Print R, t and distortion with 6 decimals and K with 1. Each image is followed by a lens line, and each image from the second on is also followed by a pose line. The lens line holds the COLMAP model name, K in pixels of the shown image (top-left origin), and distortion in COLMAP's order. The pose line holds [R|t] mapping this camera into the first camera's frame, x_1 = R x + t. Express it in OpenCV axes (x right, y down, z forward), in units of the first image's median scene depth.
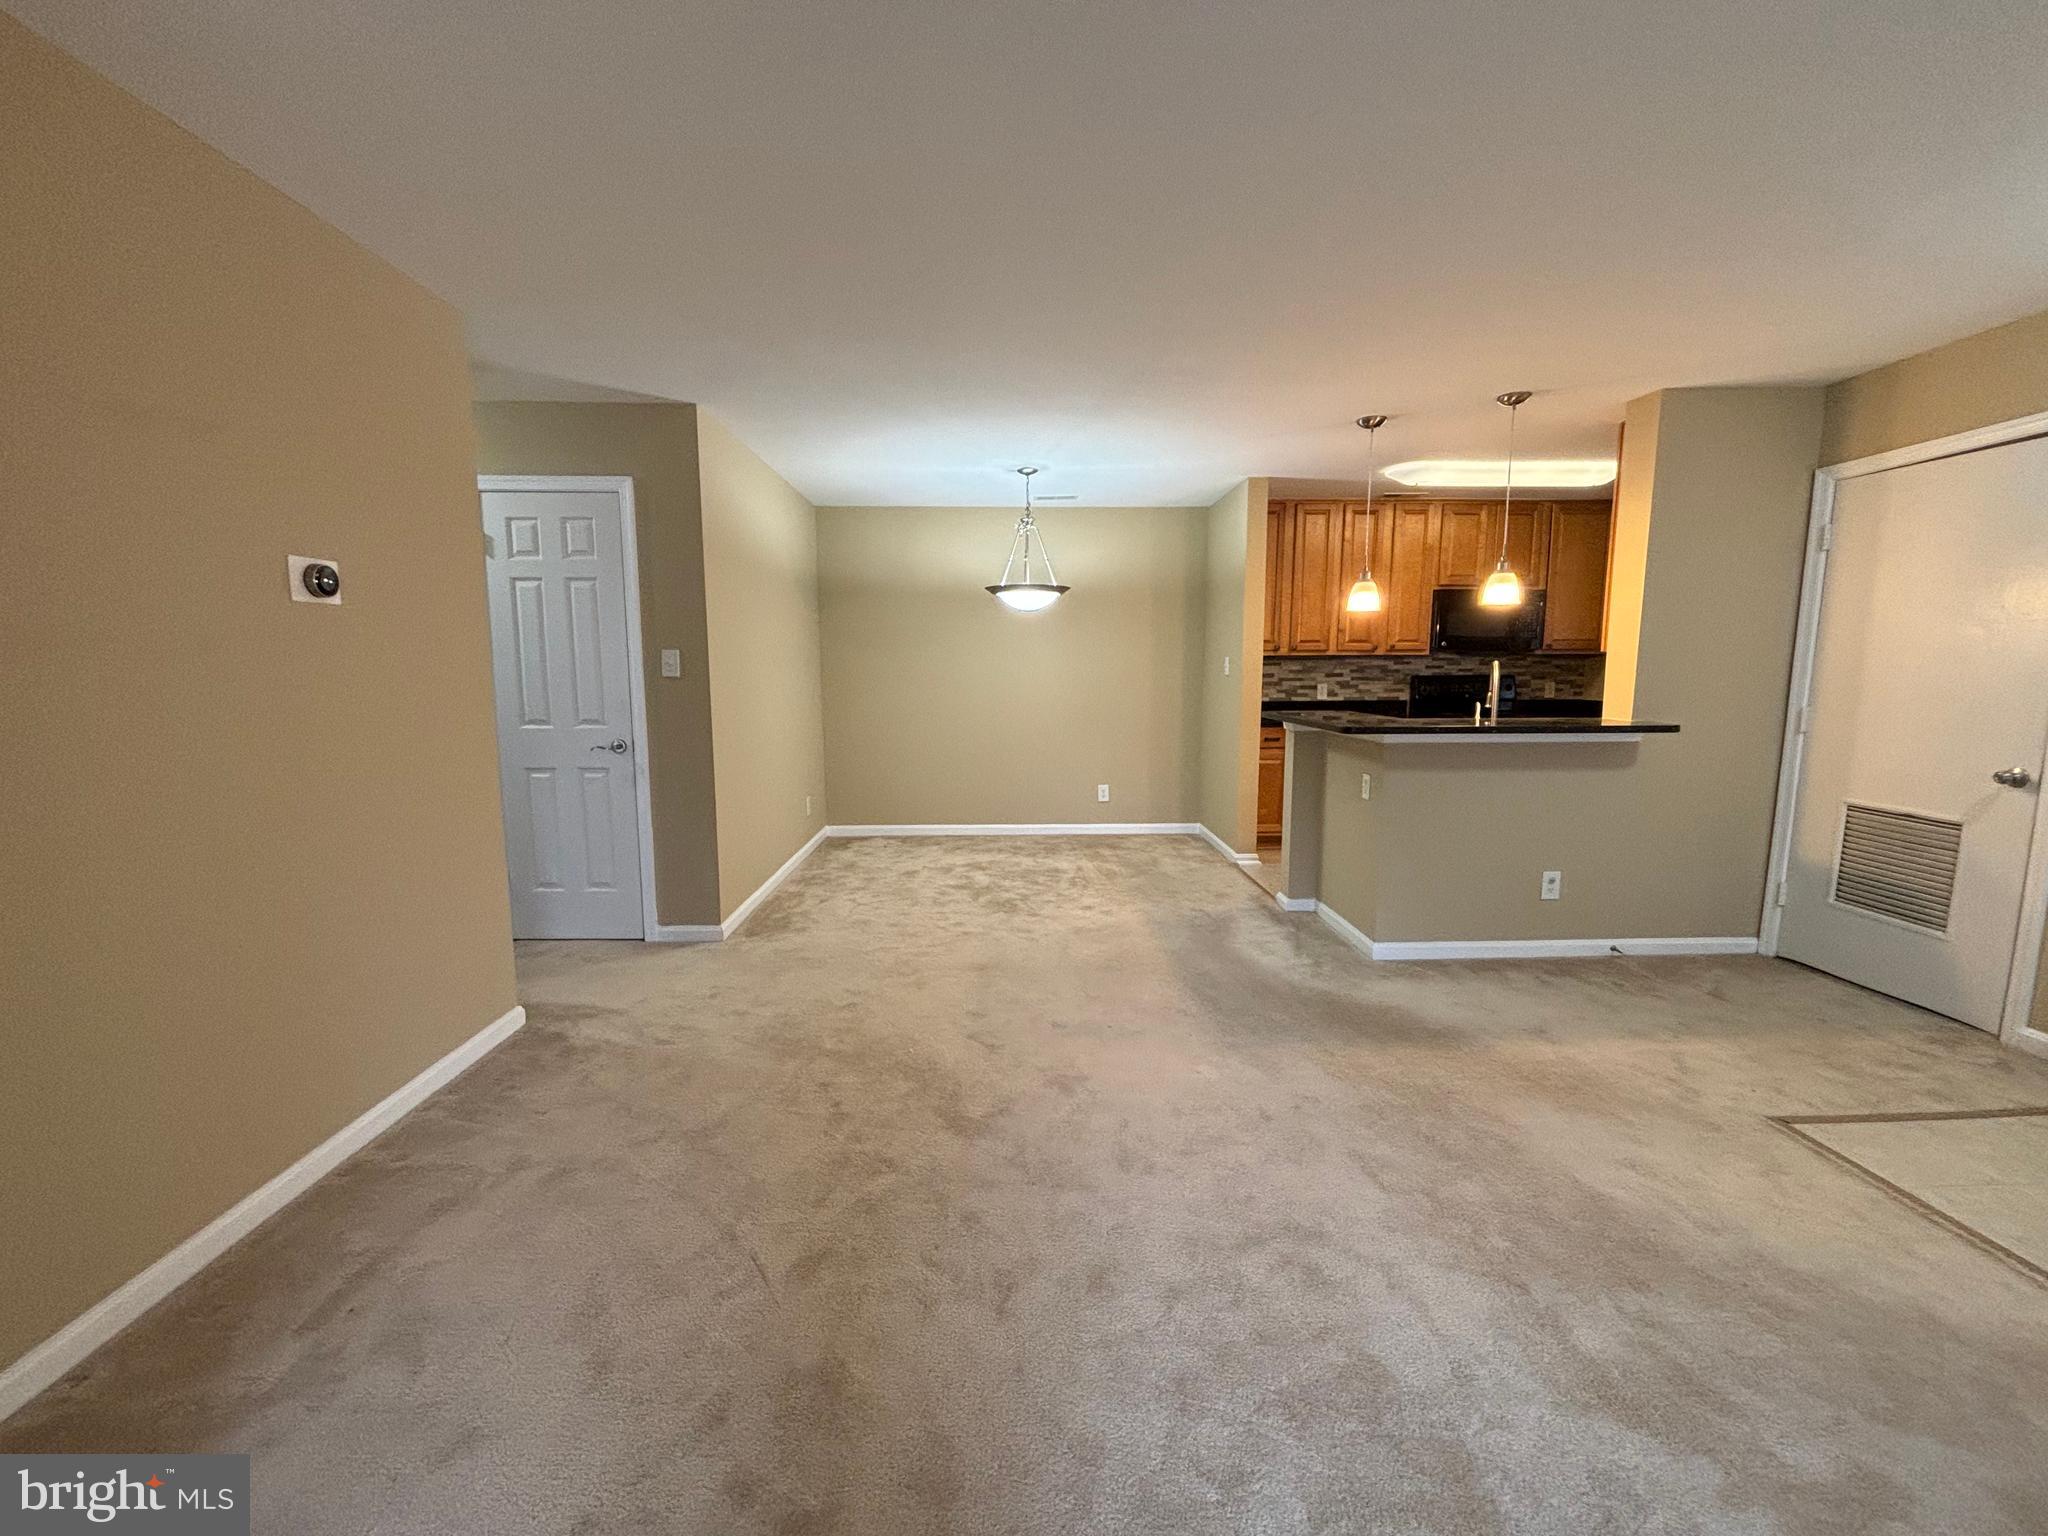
lens RADIAL K [[819.9, 0, 1024.0], [0, 819.9, 768.0], [0, 0, 1]] dist [-0.000640, 0.000043]
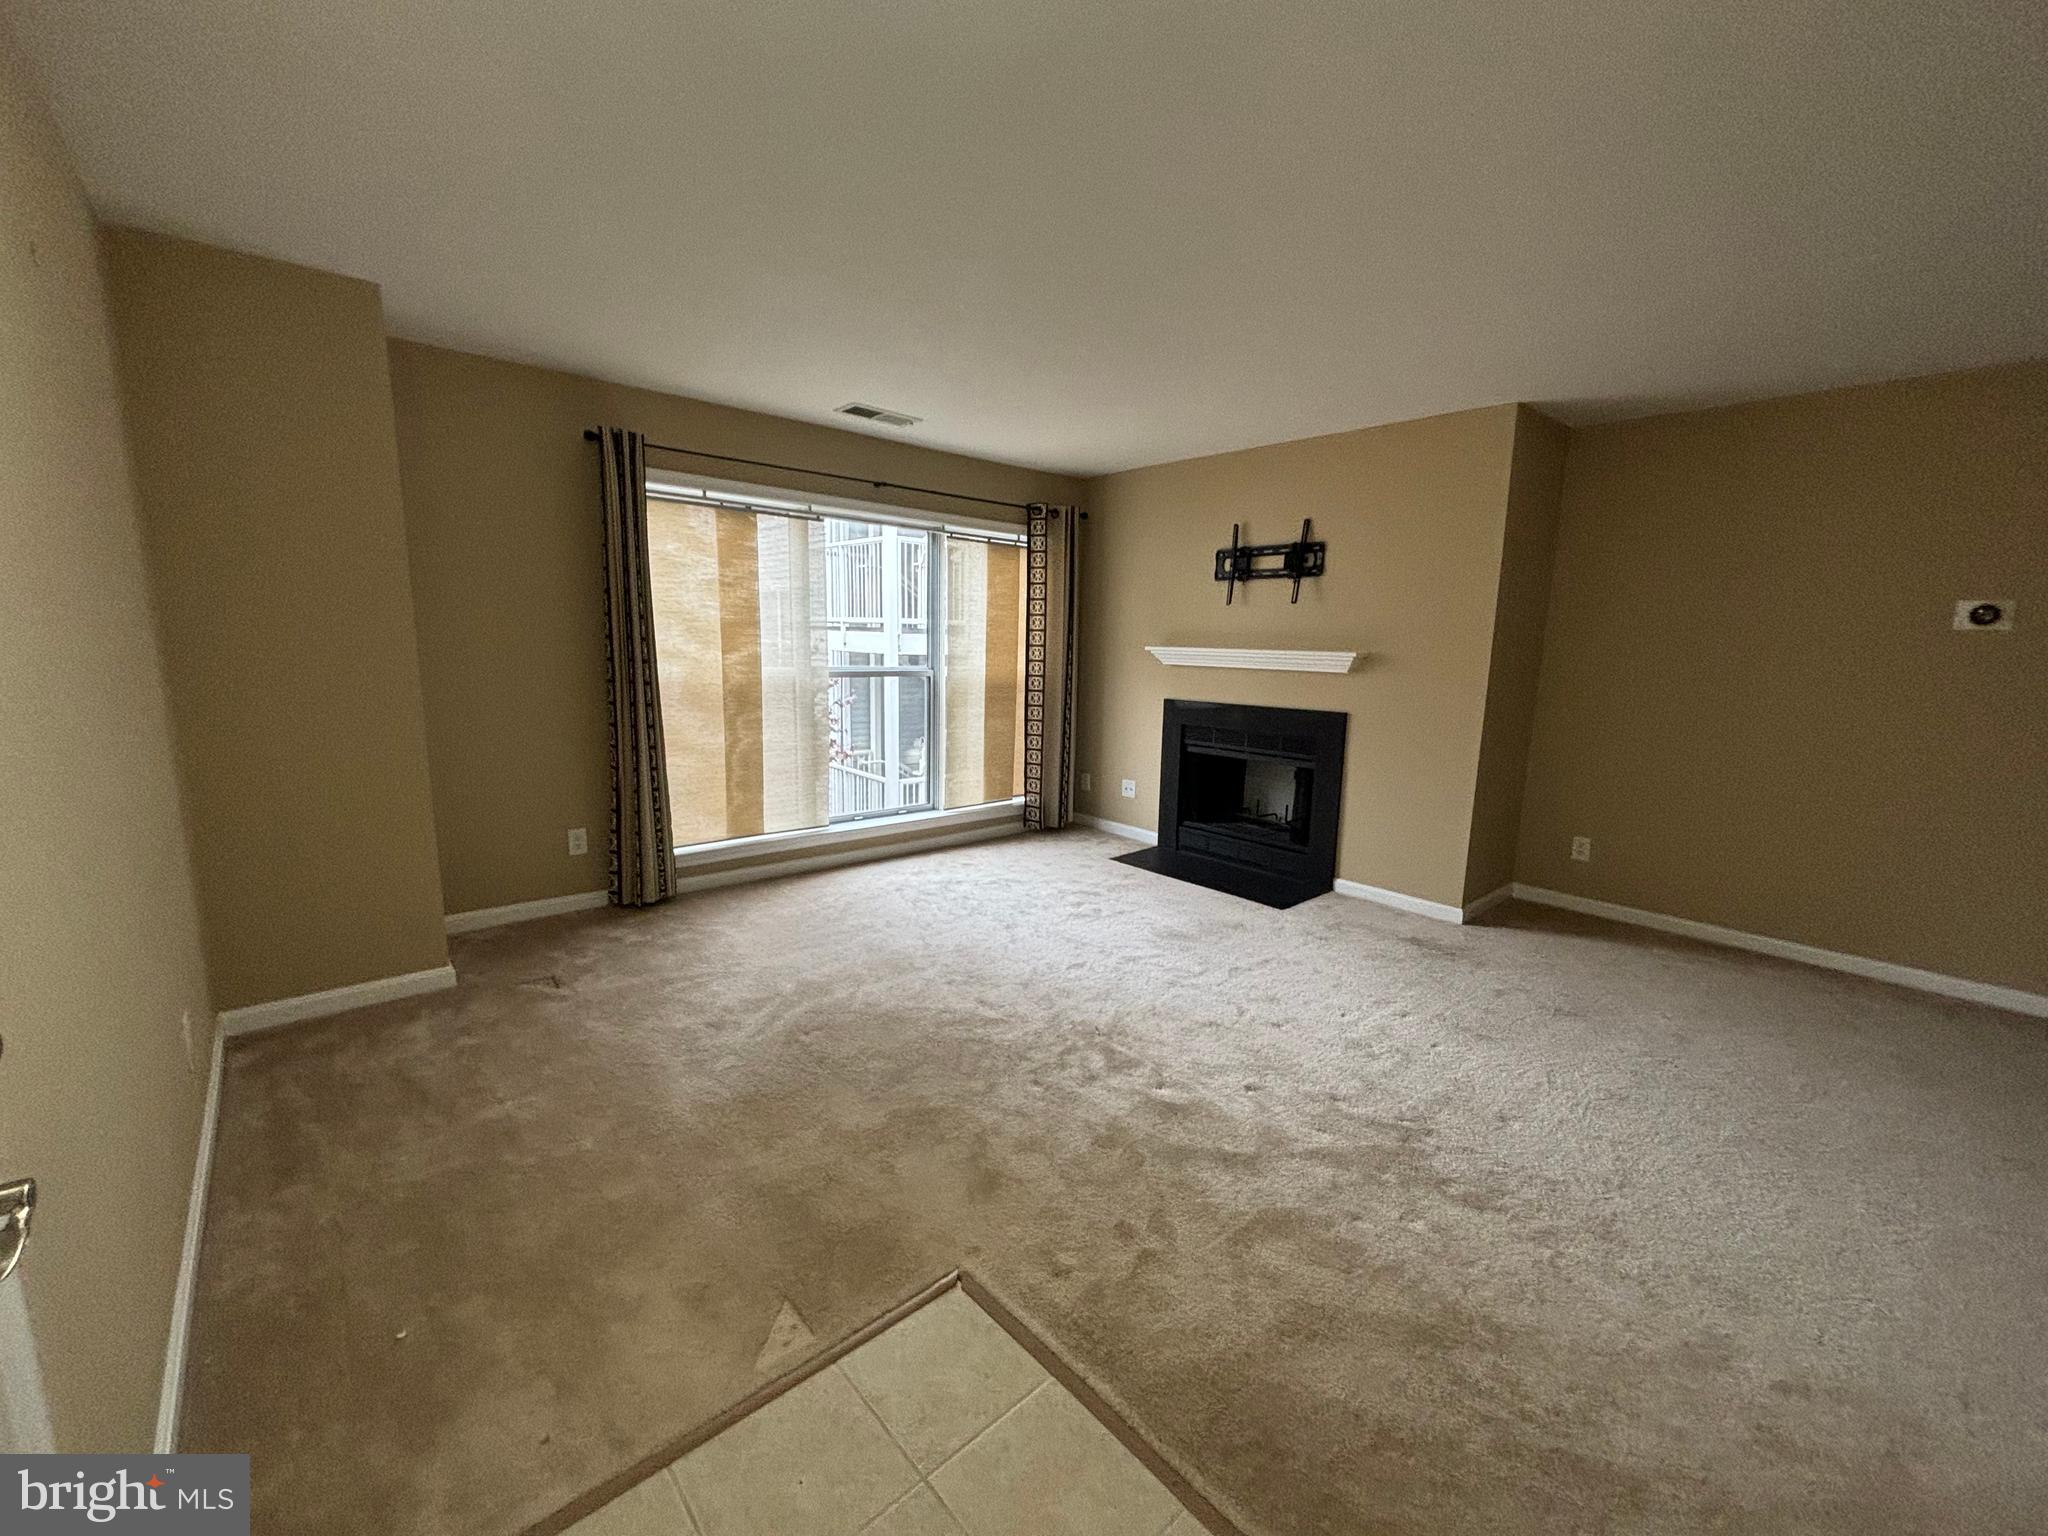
lens RADIAL K [[819.9, 0, 1024.0], [0, 819.9, 768.0], [0, 0, 1]] dist [-0.000640, 0.000043]
pose [[-0.762691, 0.099383, -0.639082, 0.649265], [-0.097501, 0.959163, 0.265519, -0.081627], [0.639372, 0.264820, -0.721855, 0.453314]]
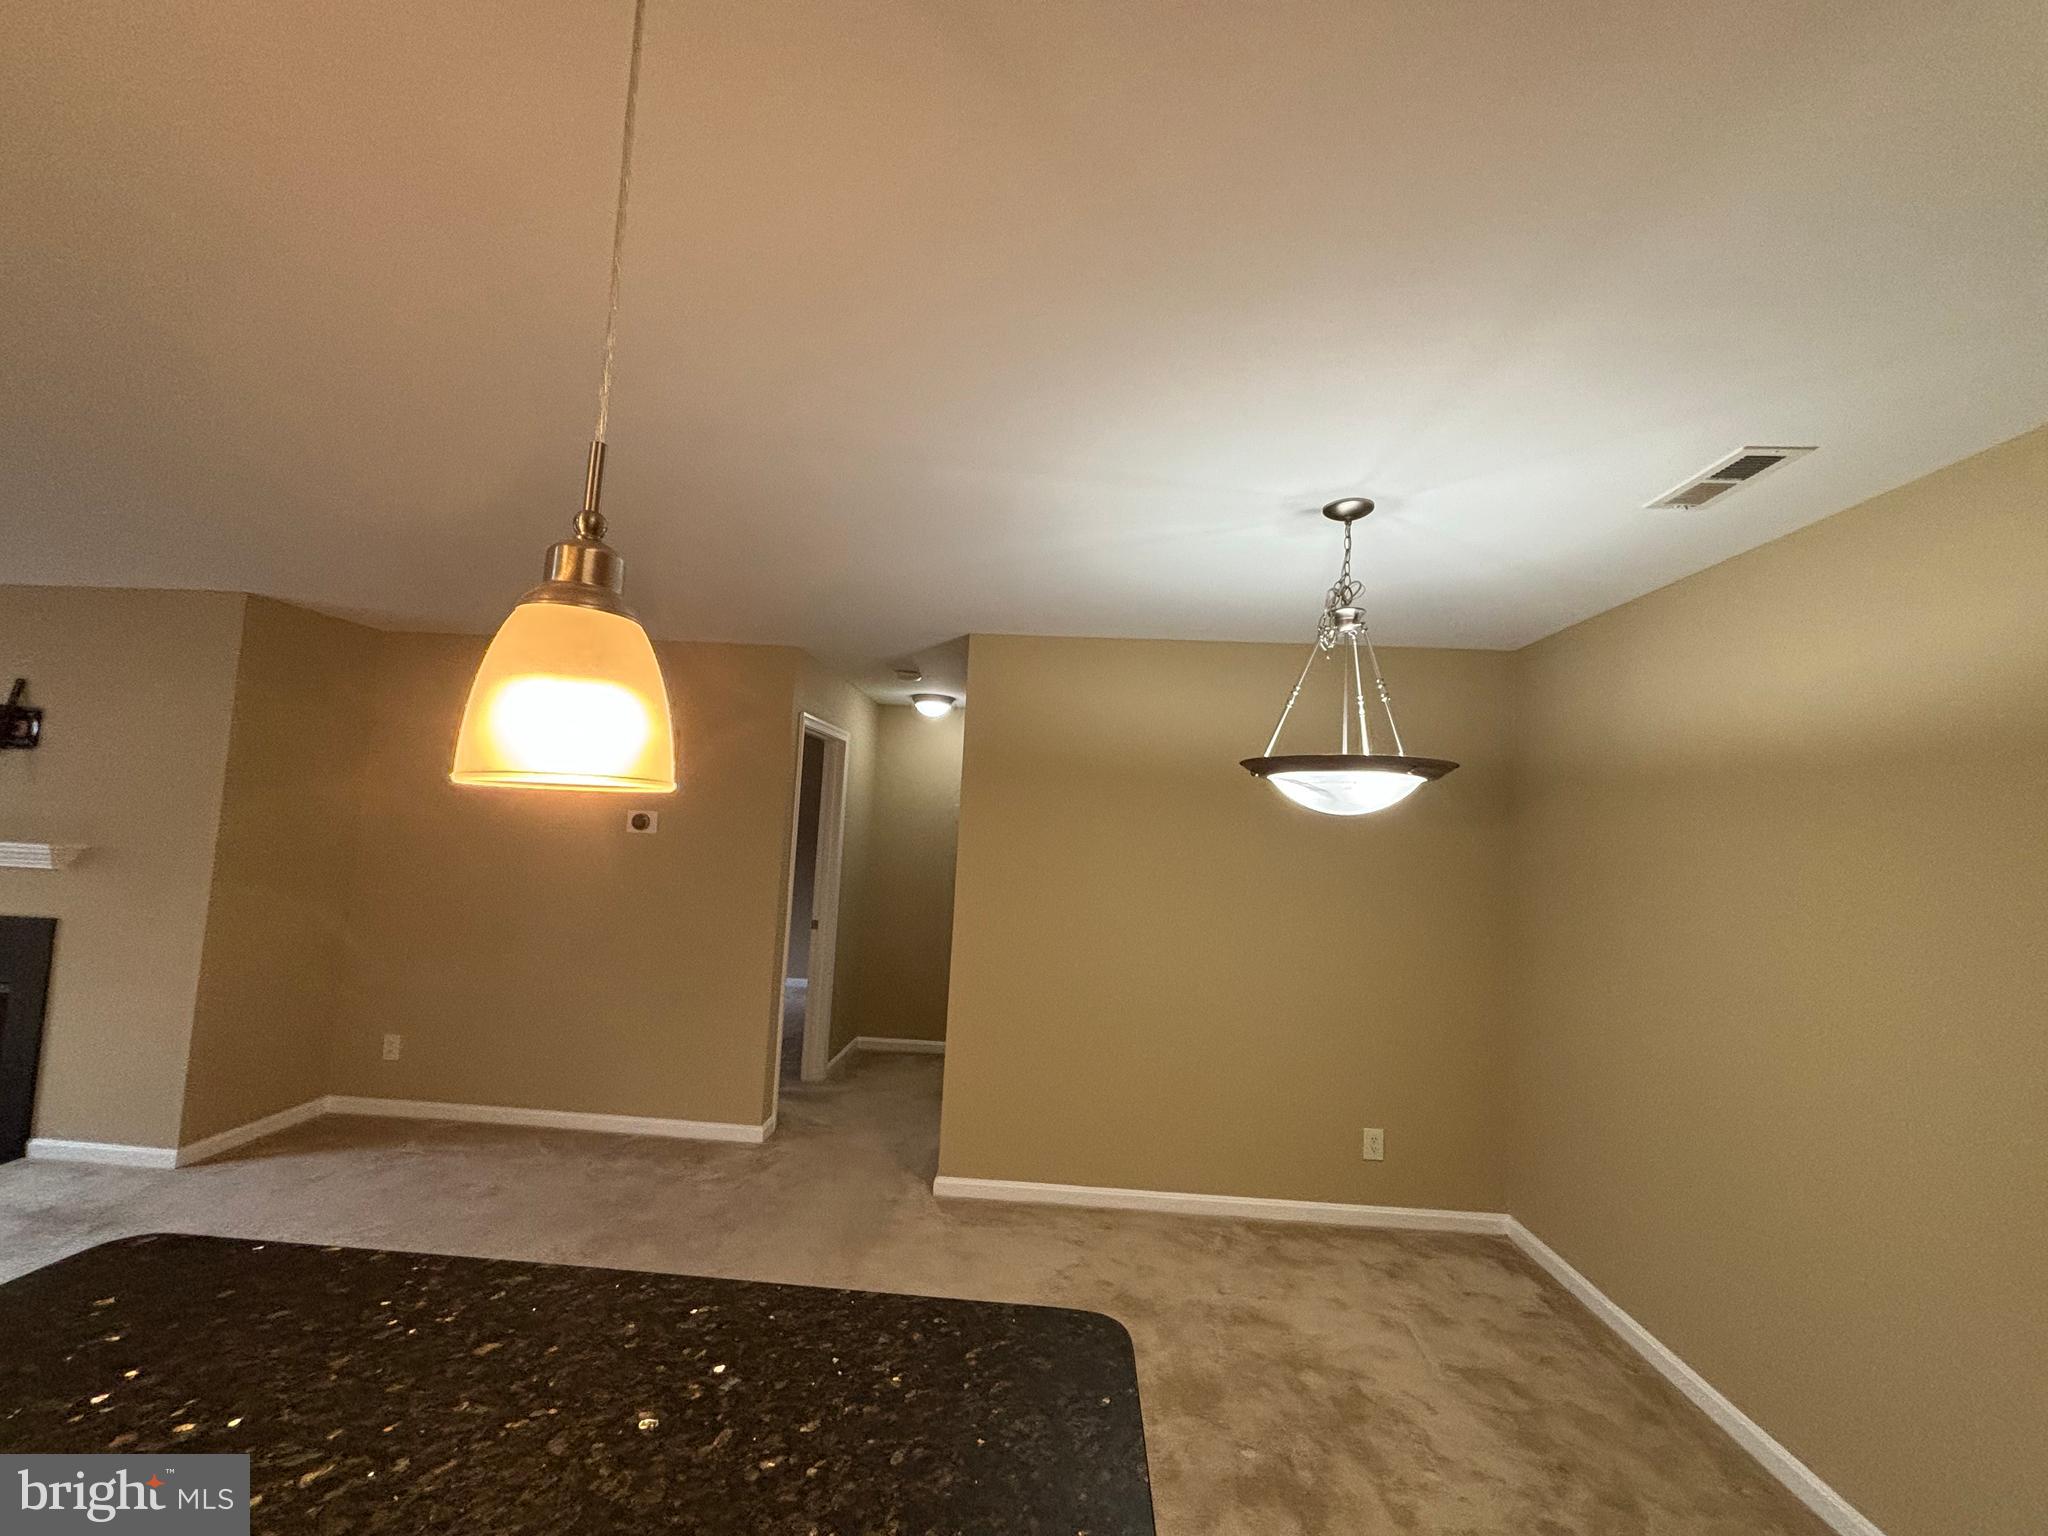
lens RADIAL K [[819.9, 0, 1024.0], [0, 819.9, 768.0], [0, 0, 1]] dist [-0.000640, 0.000043]
pose [[-0.075125, -0.084692, -0.993571, 0.455709], [-0.175379, 0.981978, -0.070443, -0.166036], [0.981631, 0.168959, -0.088624, 0.904513]]
